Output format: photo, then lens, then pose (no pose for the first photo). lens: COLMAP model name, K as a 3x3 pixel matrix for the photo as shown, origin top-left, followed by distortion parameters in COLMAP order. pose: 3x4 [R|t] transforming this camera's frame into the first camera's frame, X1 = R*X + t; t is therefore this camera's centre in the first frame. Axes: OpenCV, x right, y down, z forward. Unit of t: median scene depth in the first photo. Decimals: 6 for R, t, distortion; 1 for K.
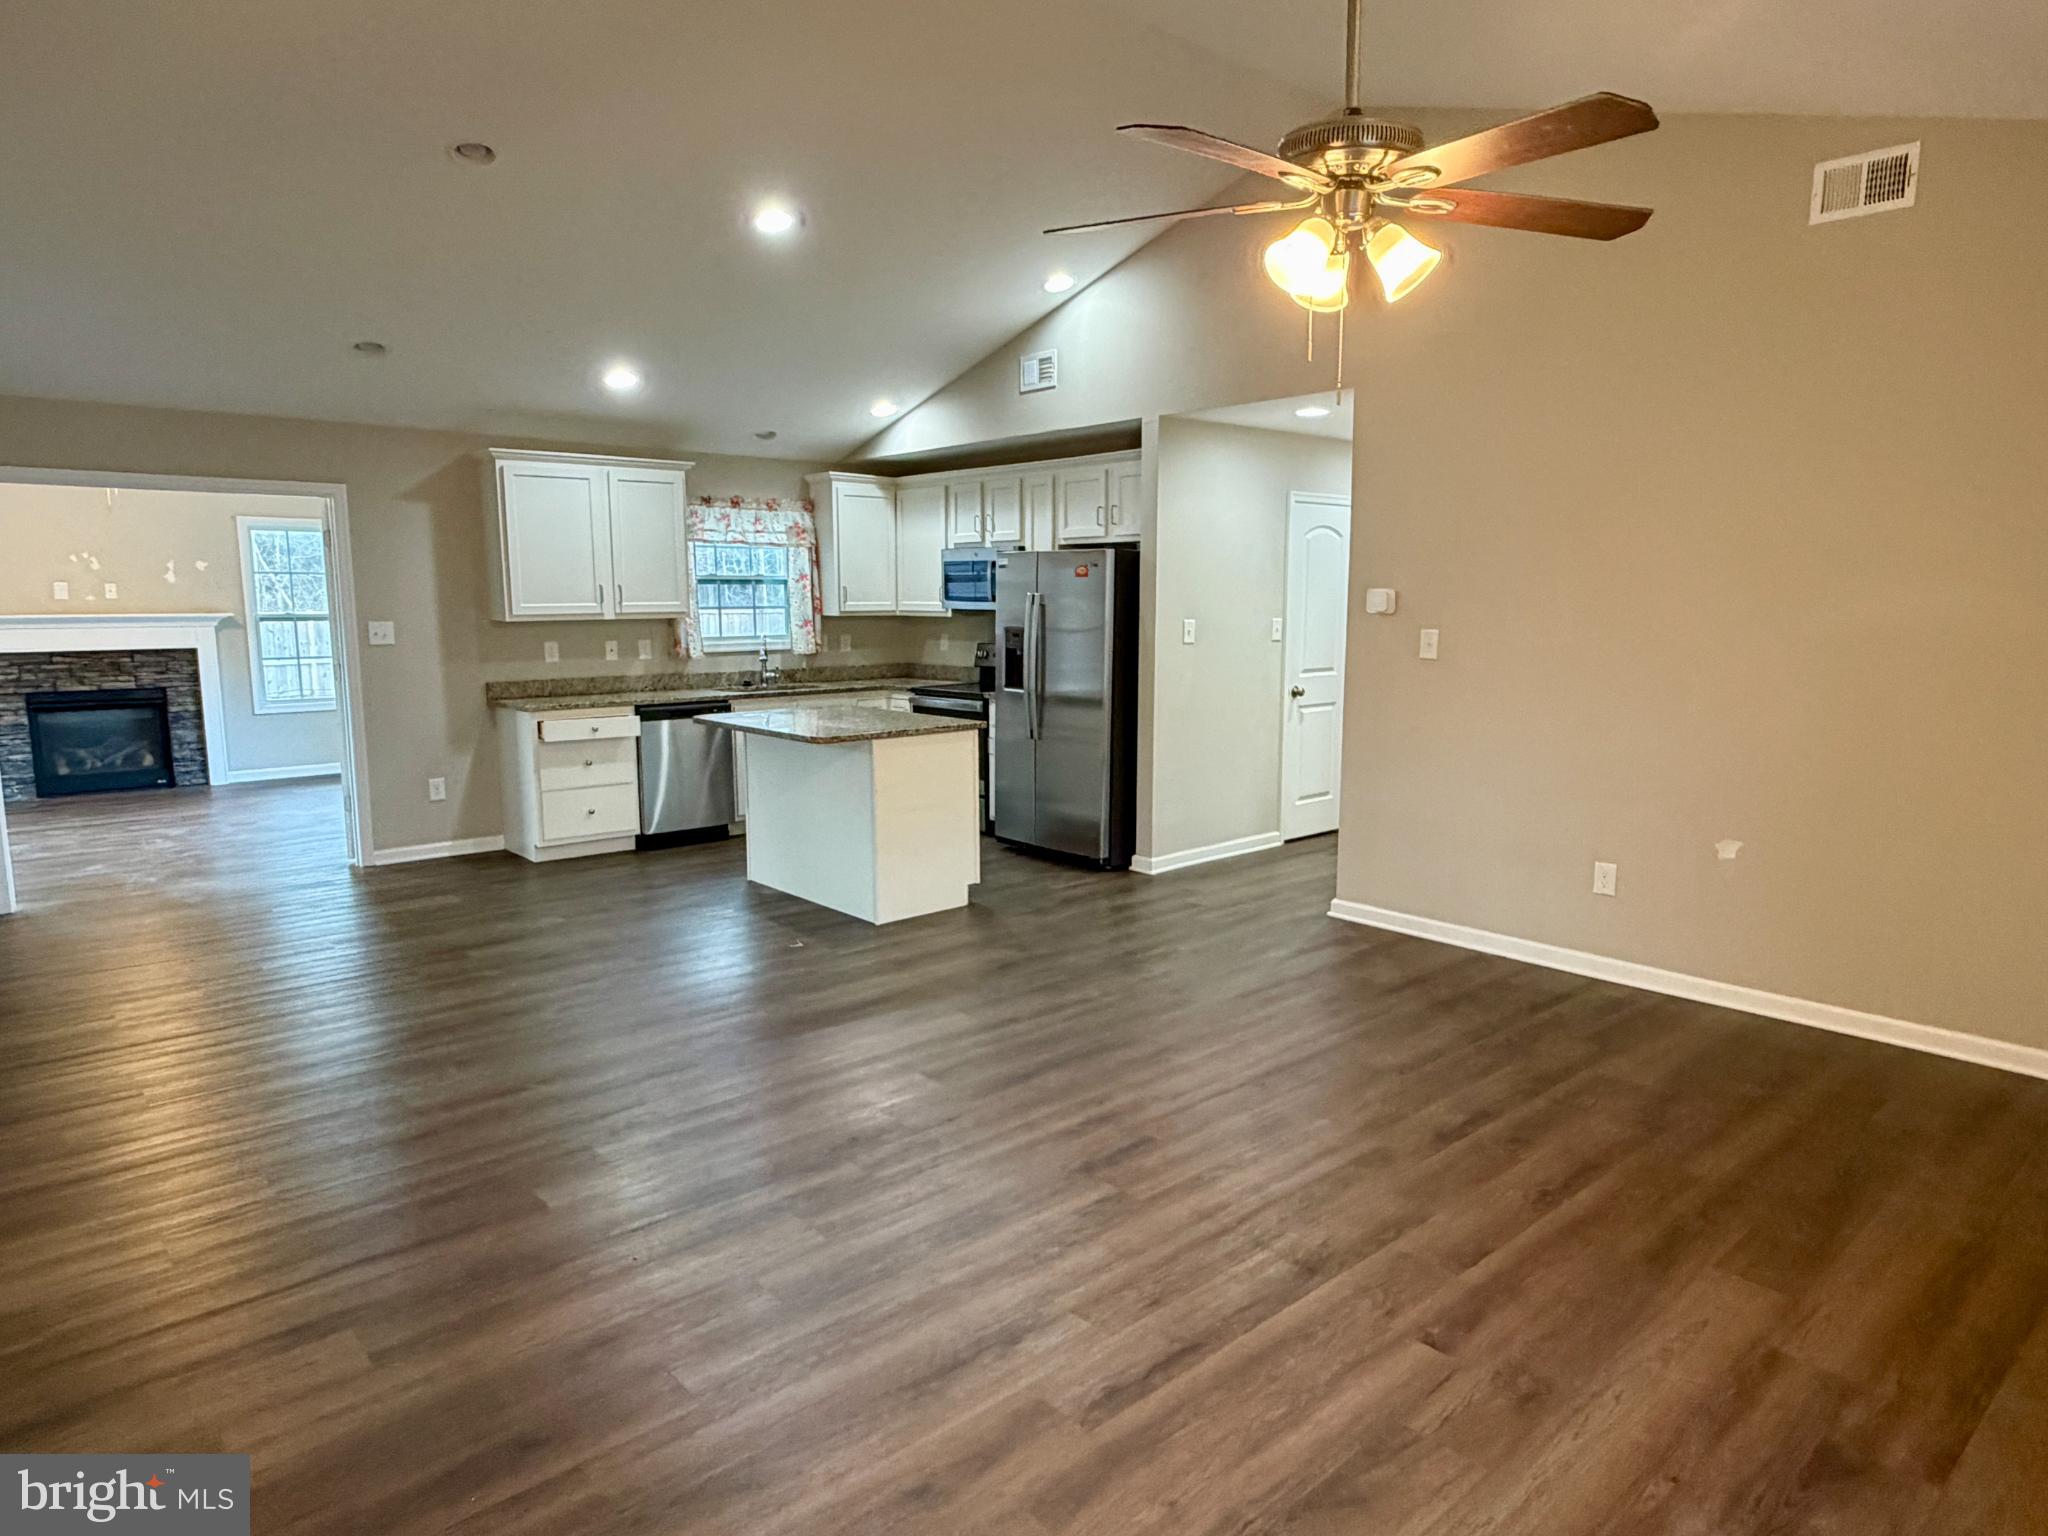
lens RADIAL K [[1241.0, 0, 1030.9], [0, 1241.0, 774.1], [0, 0, 1]] dist [0.000442, 0.001305]
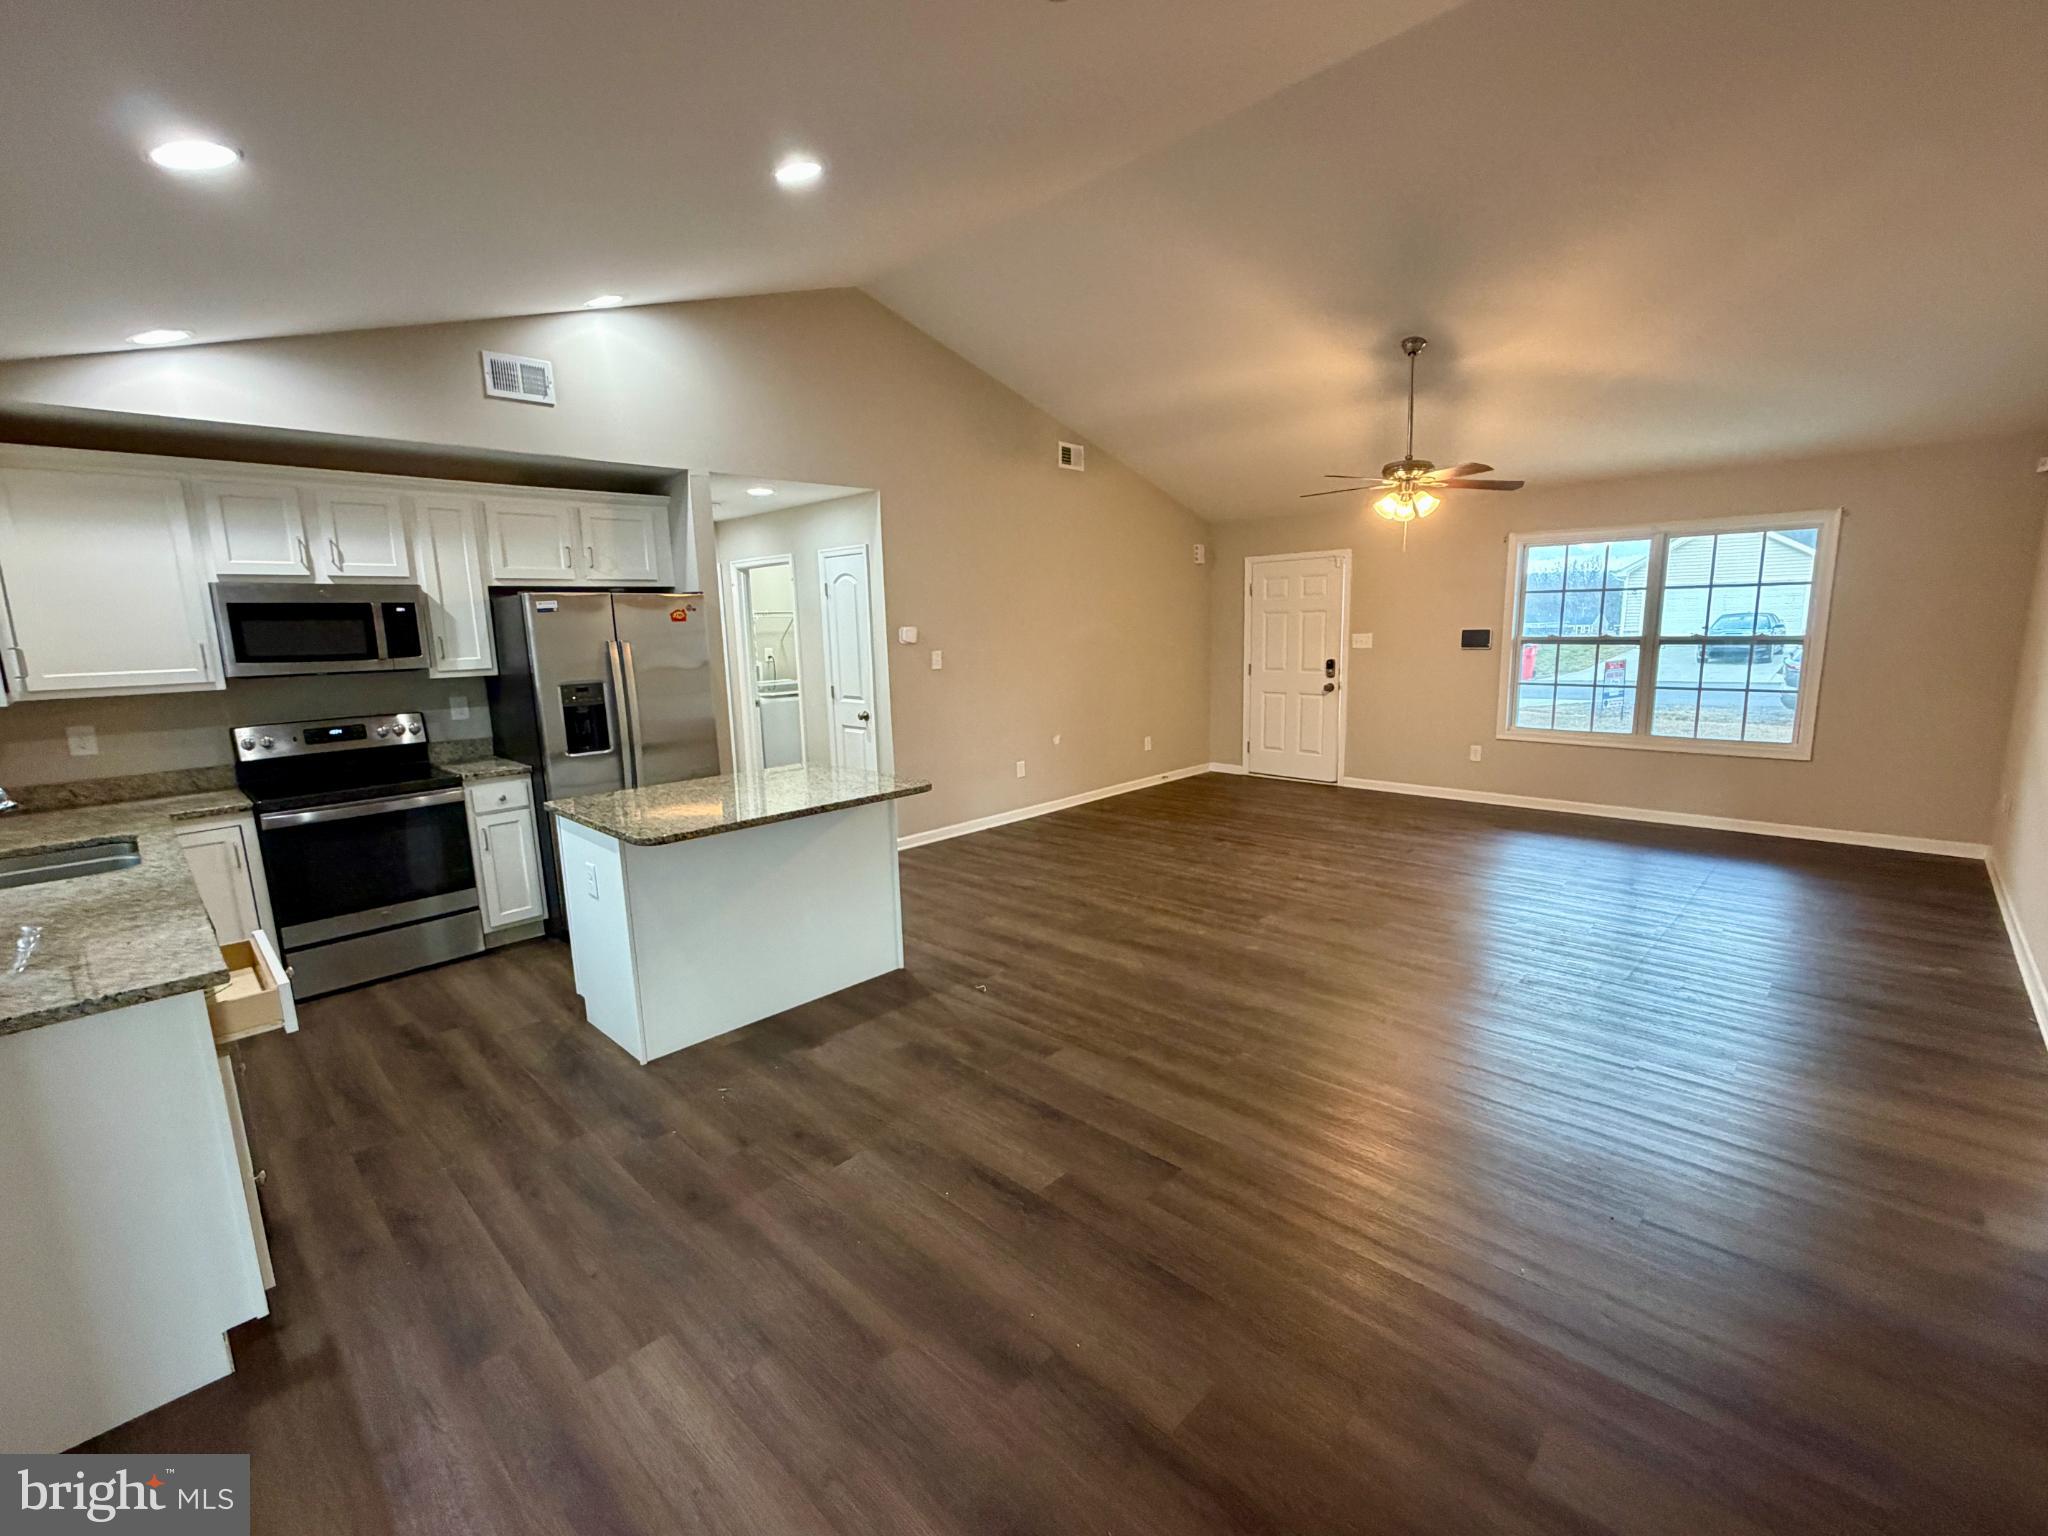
lens RADIAL K [[883.4, 0, 1030.0], [0, 883.4, 771.3], [0, 0, 1]] dist [-0.000914, 0.000031]
pose [[-0.080152, -0.167444, 0.982618, -0.573877], [0.169775, 0.969092, 0.178988, -0.100716], [-0.982218, 0.181170, -0.049247, 0.644771]]
